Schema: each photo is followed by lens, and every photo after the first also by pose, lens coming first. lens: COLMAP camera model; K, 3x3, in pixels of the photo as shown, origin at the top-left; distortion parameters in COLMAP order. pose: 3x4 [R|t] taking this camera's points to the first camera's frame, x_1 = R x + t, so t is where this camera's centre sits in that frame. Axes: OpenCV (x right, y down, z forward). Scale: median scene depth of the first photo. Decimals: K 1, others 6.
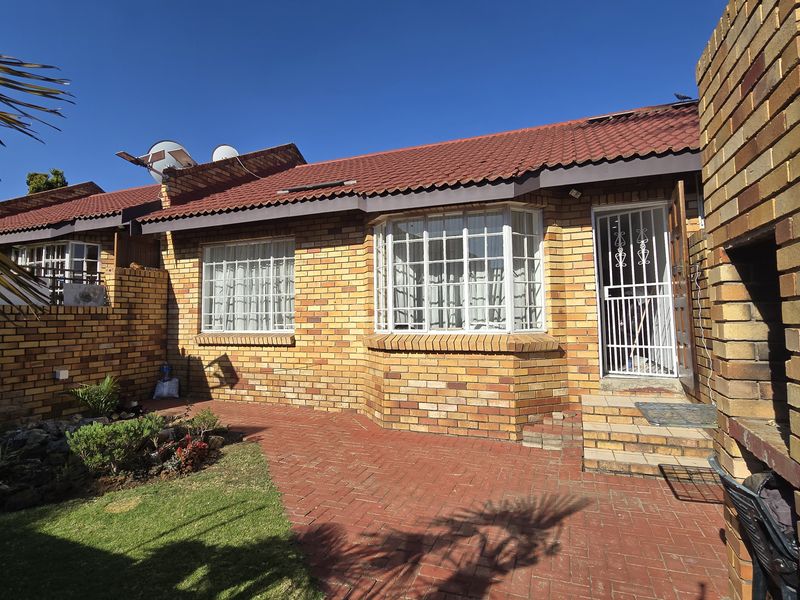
lens RADIAL K [[440.2, 0, 391.2], [0, 440.2, 289.4], [0, 0, 1]] dist [-0.000683, 0.000319]
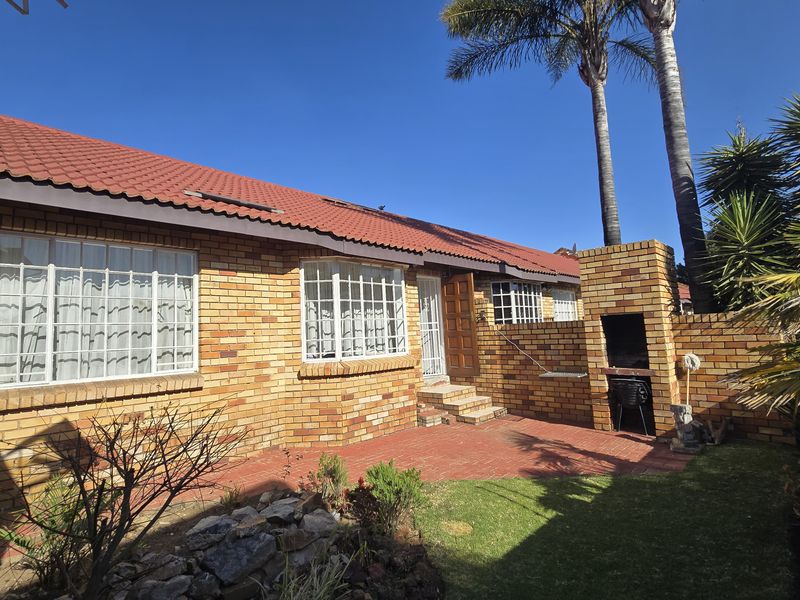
lens RADIAL K [[440.2, 0, 391.2], [0, 440.2, 289.4], [0, 0, 1]] dist [-0.000683, 0.000319]
pose [[0.358037, 0.094001, 0.928964, -0.894652], [-0.022159, 0.995495, -0.092192, 0.016328], [-0.933444, 0.012423, 0.358507, 0.409860]]
